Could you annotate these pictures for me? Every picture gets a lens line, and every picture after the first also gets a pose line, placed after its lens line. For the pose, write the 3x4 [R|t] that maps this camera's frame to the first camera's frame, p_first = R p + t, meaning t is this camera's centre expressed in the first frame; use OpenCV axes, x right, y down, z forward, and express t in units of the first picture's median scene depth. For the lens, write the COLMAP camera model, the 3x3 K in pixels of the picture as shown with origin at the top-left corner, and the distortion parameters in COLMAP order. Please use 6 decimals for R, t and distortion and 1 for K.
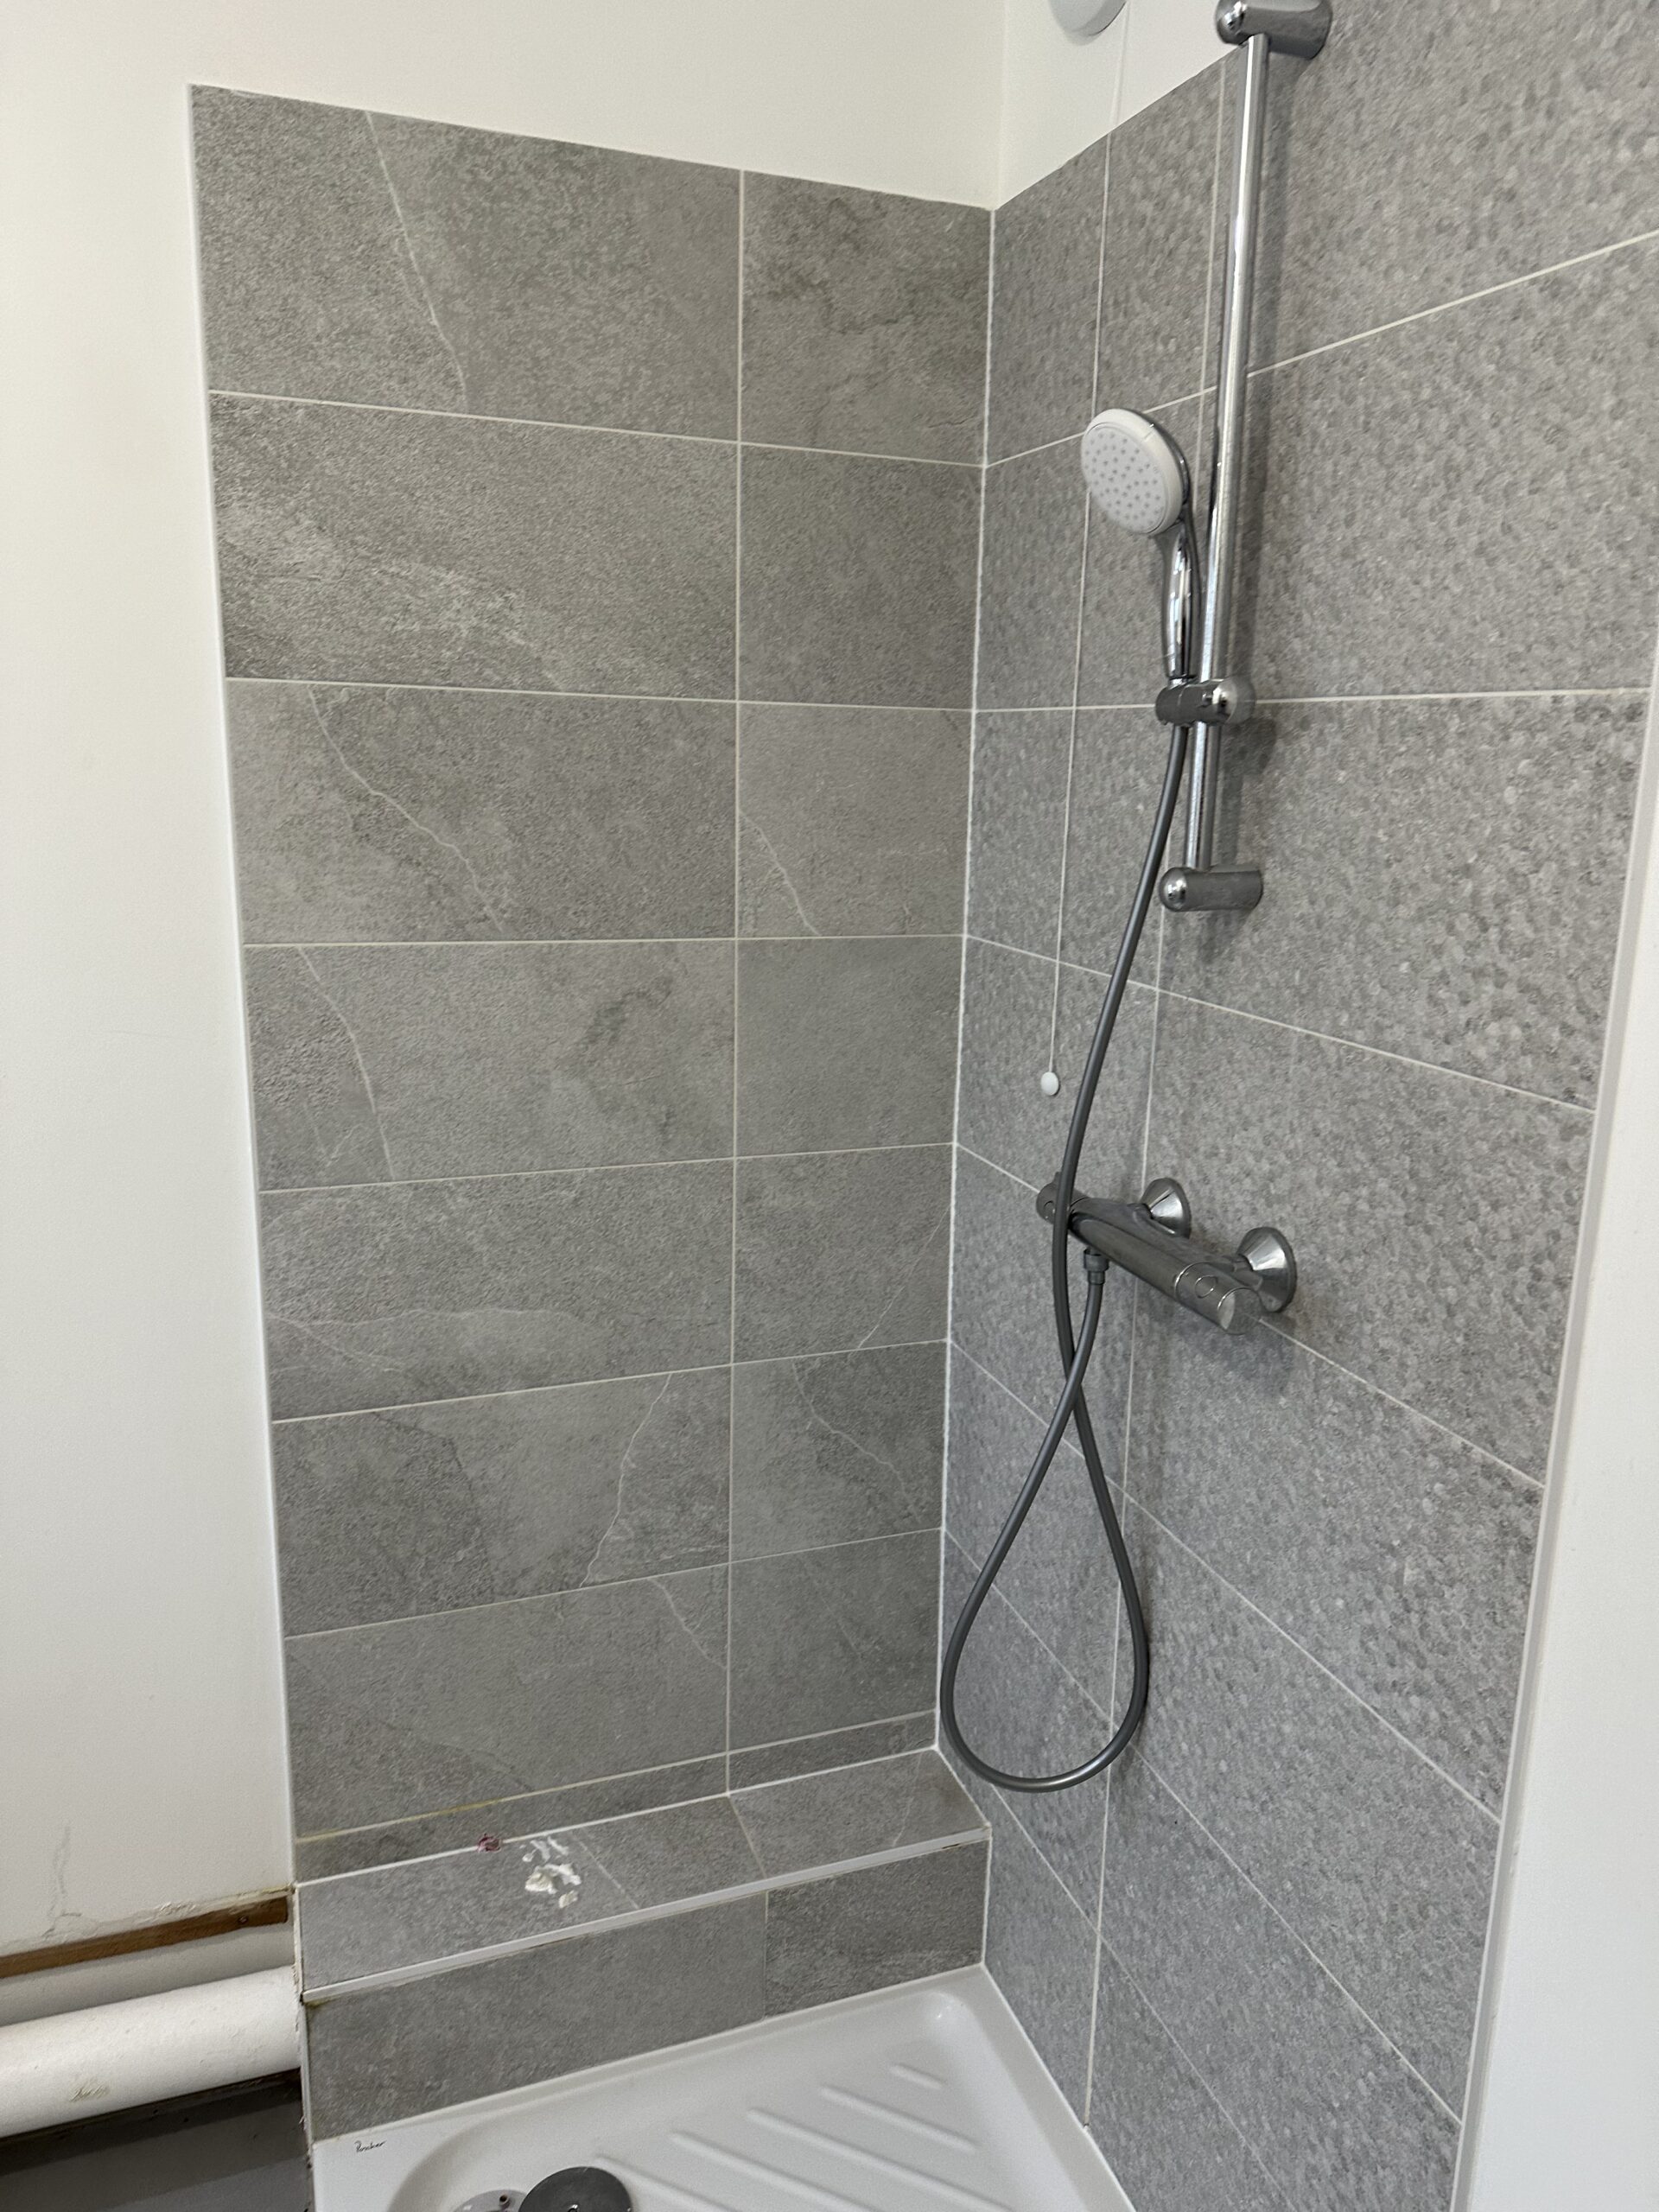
lens RADIAL K [[1536.5, 0, 845.7], [0, 1536.5, 1095.7], [0, 0, 1]] dist [0.068457, -0.082450]
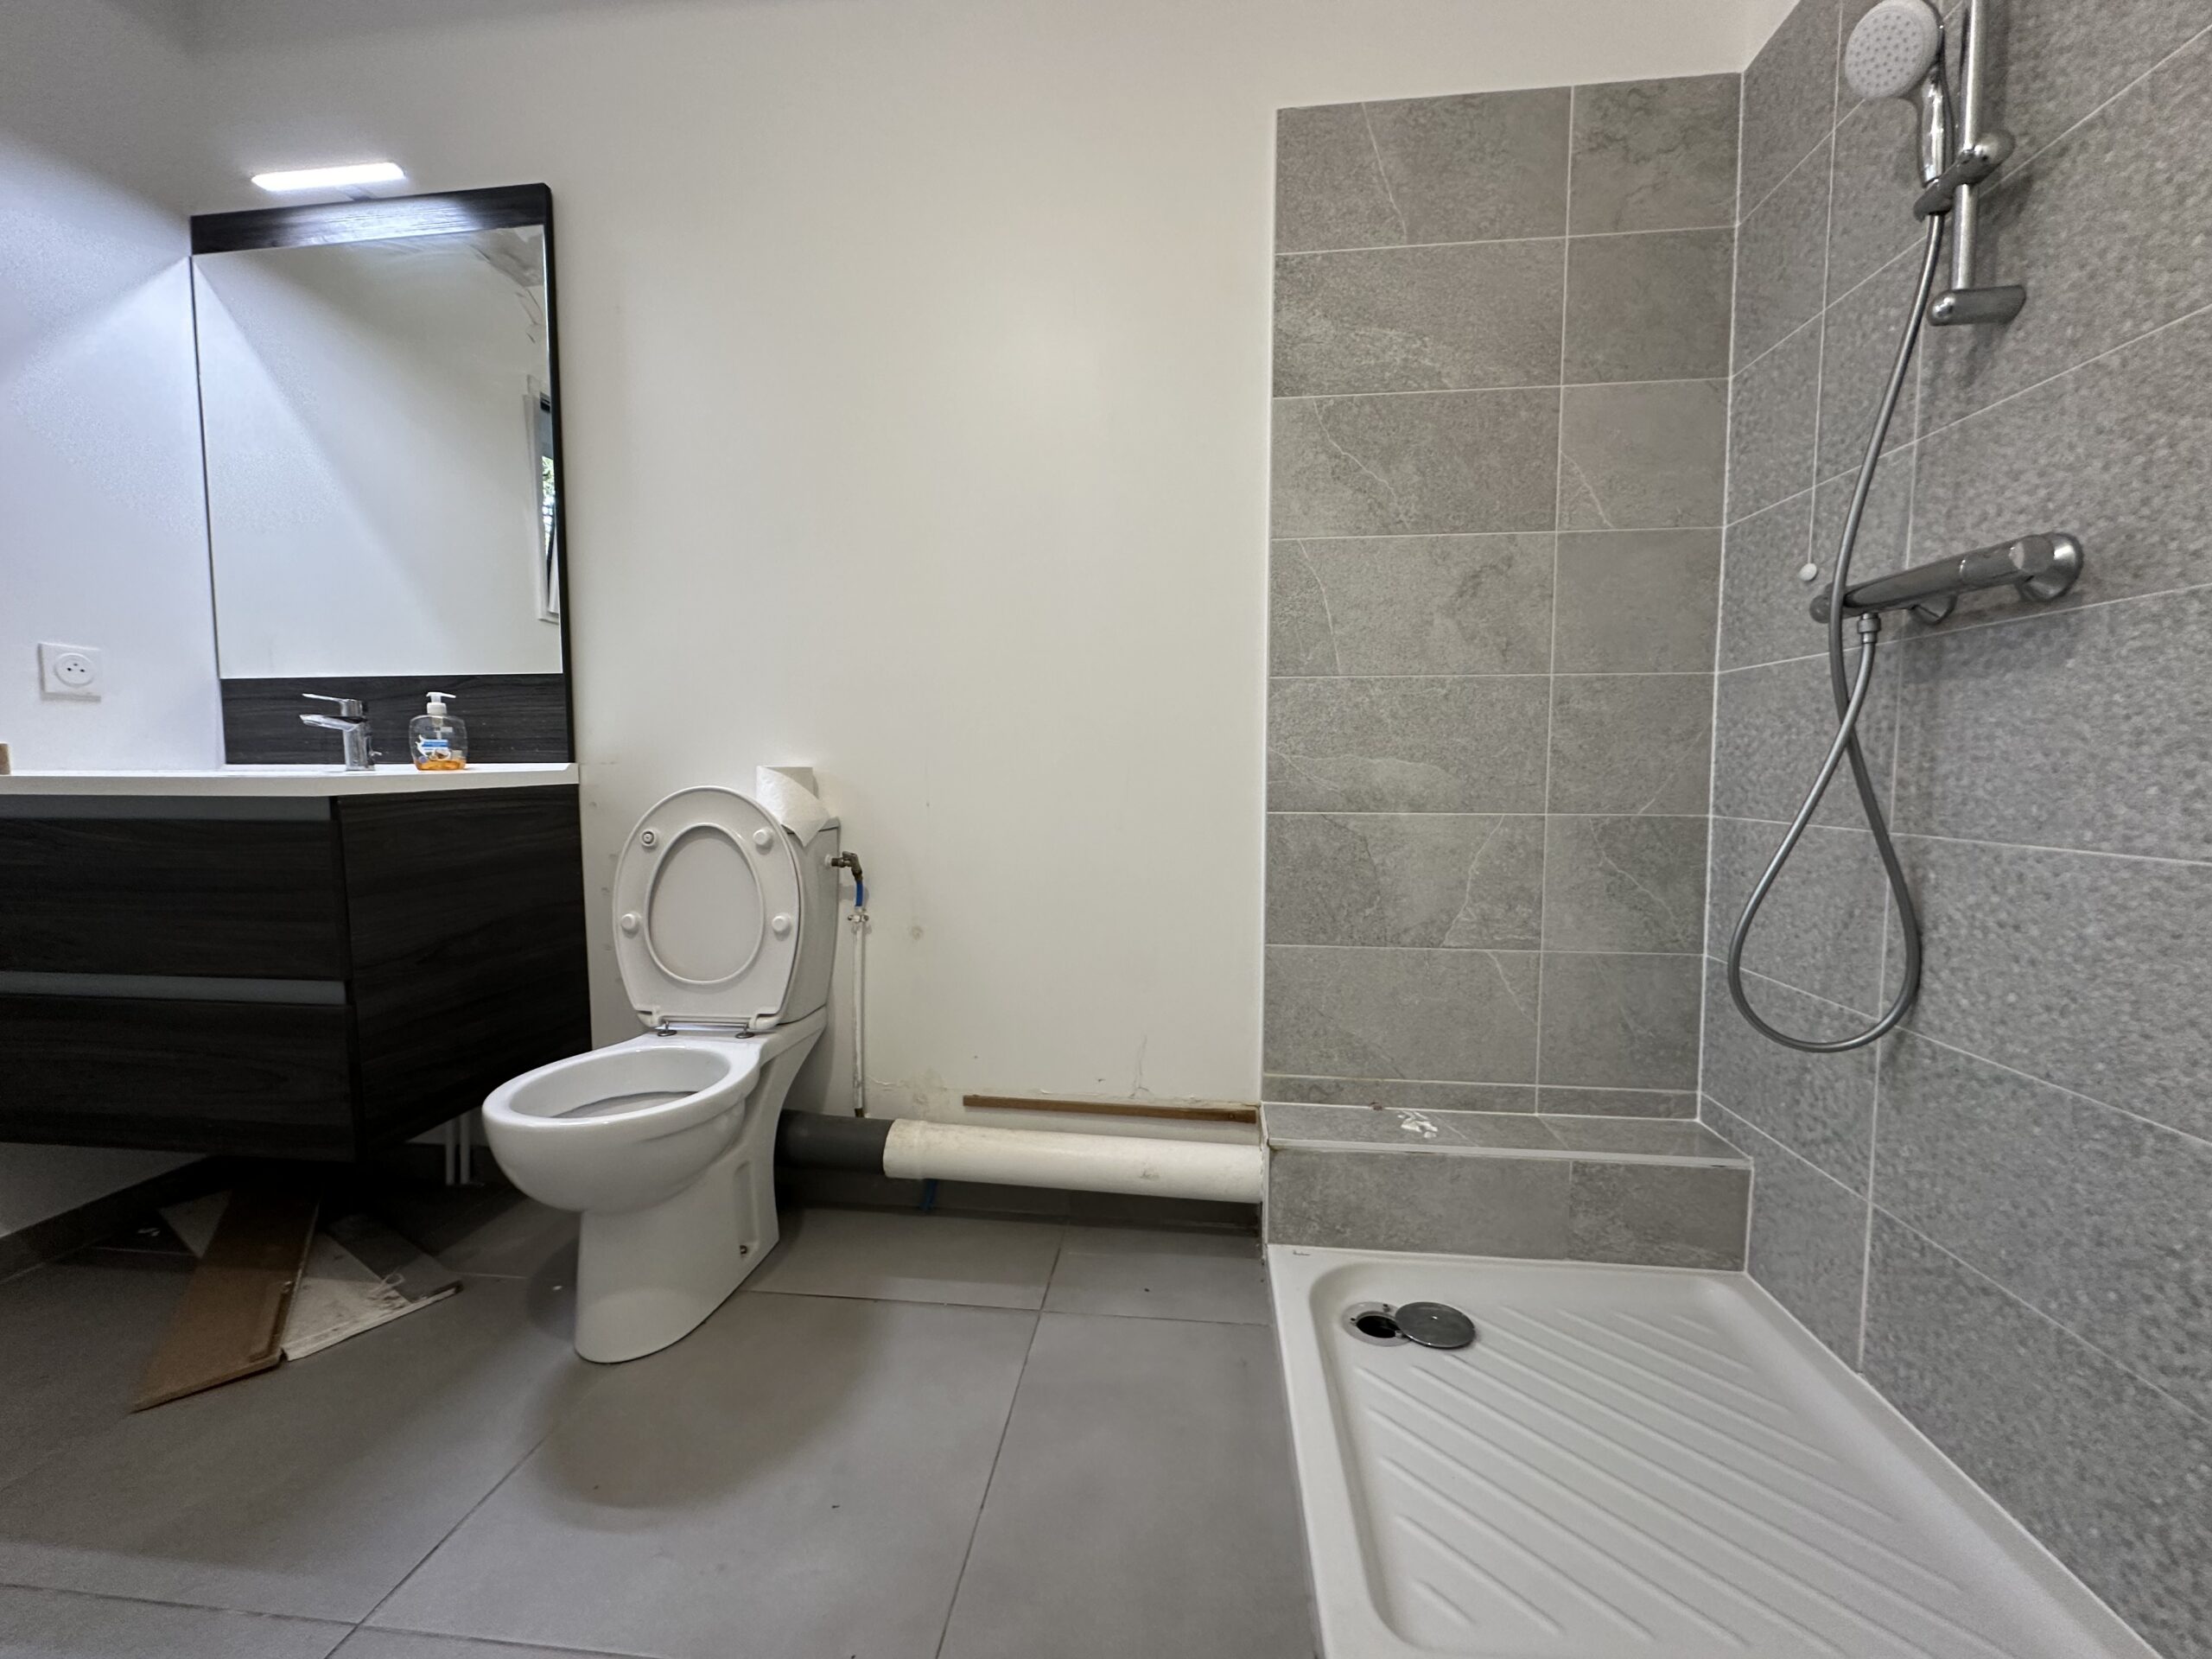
lens RADIAL K [[883.0, 0, 1104.4], [0, 883.0, 831.0], [0, 0, 1]] dist [-0.002257, 0.000374]
pose [[0.891608, 0.008093, -0.452735, -0.076655], [-0.078586, 0.987433, -0.137115, 0.390486], [0.445936, 0.157832, 0.881039, 0.023061]]
